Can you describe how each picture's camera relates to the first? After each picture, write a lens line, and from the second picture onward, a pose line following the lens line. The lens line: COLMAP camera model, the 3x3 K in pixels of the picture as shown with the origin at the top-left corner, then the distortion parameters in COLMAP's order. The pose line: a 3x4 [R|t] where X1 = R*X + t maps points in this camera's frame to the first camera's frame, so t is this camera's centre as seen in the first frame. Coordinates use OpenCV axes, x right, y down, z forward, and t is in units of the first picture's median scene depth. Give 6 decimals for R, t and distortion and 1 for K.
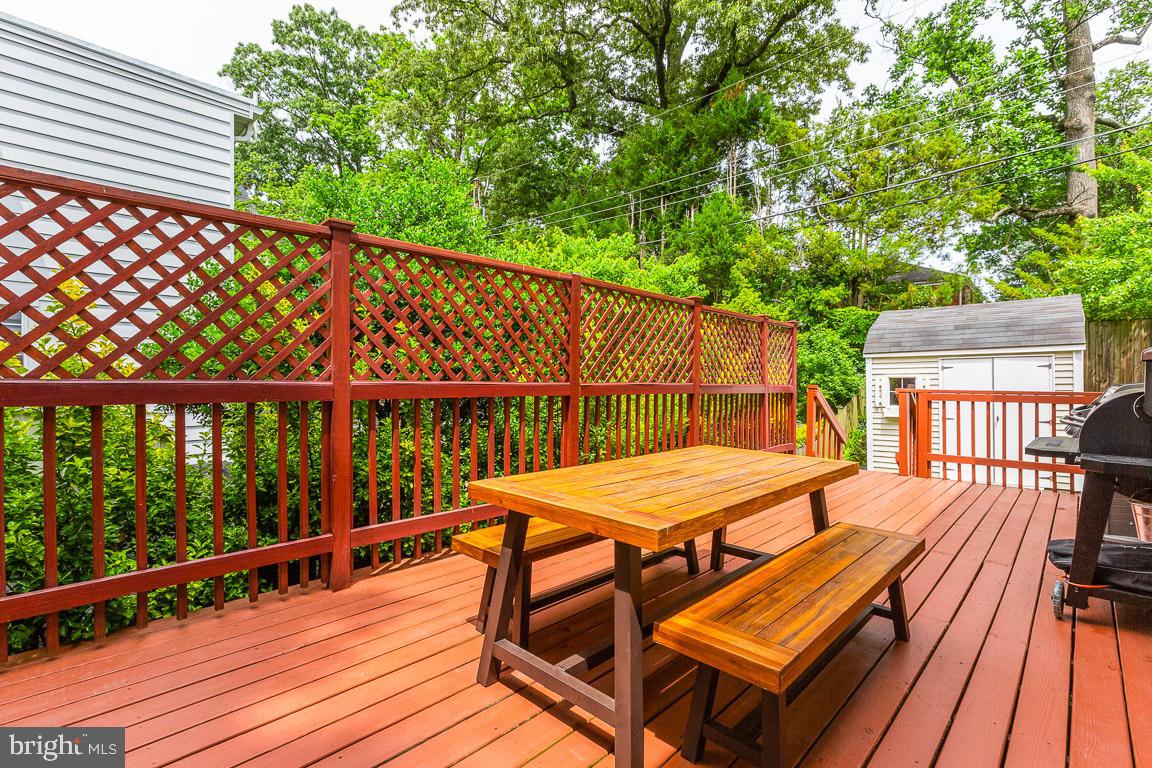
lens RADIAL K [[529.2, 0, 603.6], [0, 529.2, 374.6], [0, 0, 1]] dist [-0.006216, -0.001079]
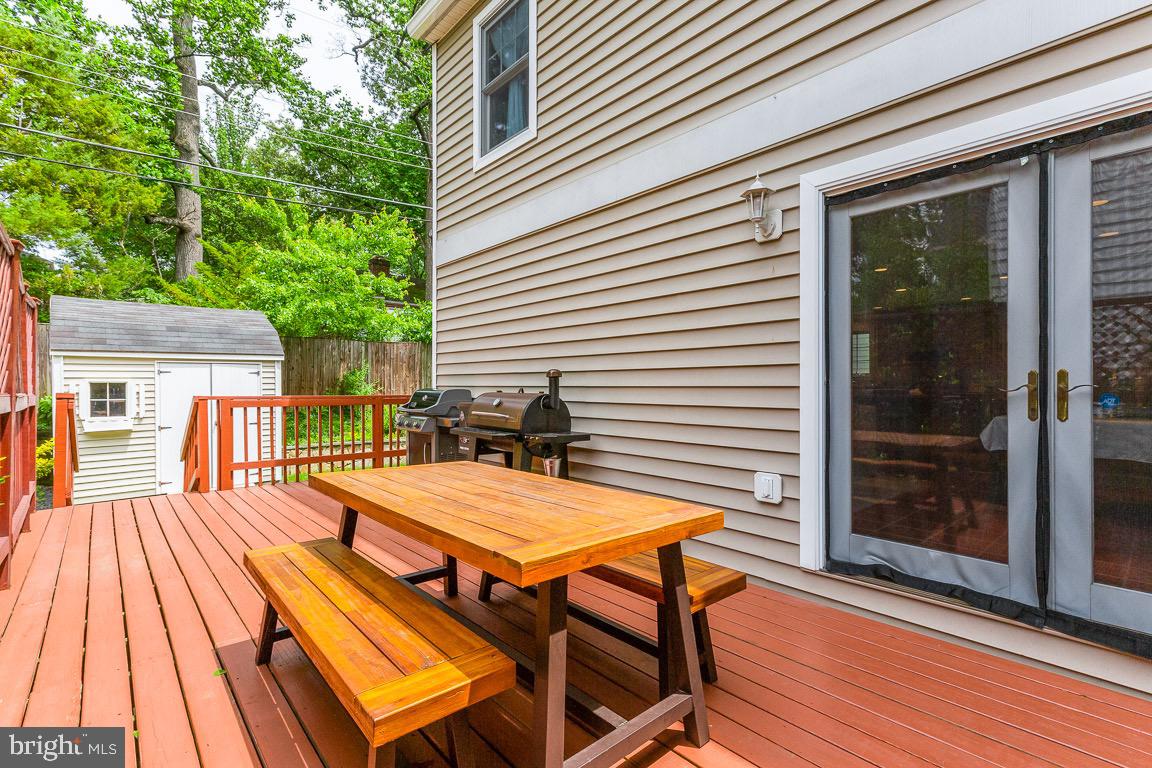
lens RADIAL K [[529.2, 0, 581.3], [0, 529.2, 387.7], [0, 0, 1]] dist [-0.006216, -0.001079]
pose [[0.090791, -0.002412, 0.995867, -0.198983], [-0.012344, 0.999918, 0.003547, 0.001931], [-0.995793, -0.012615, 0.090754, 0.210524]]
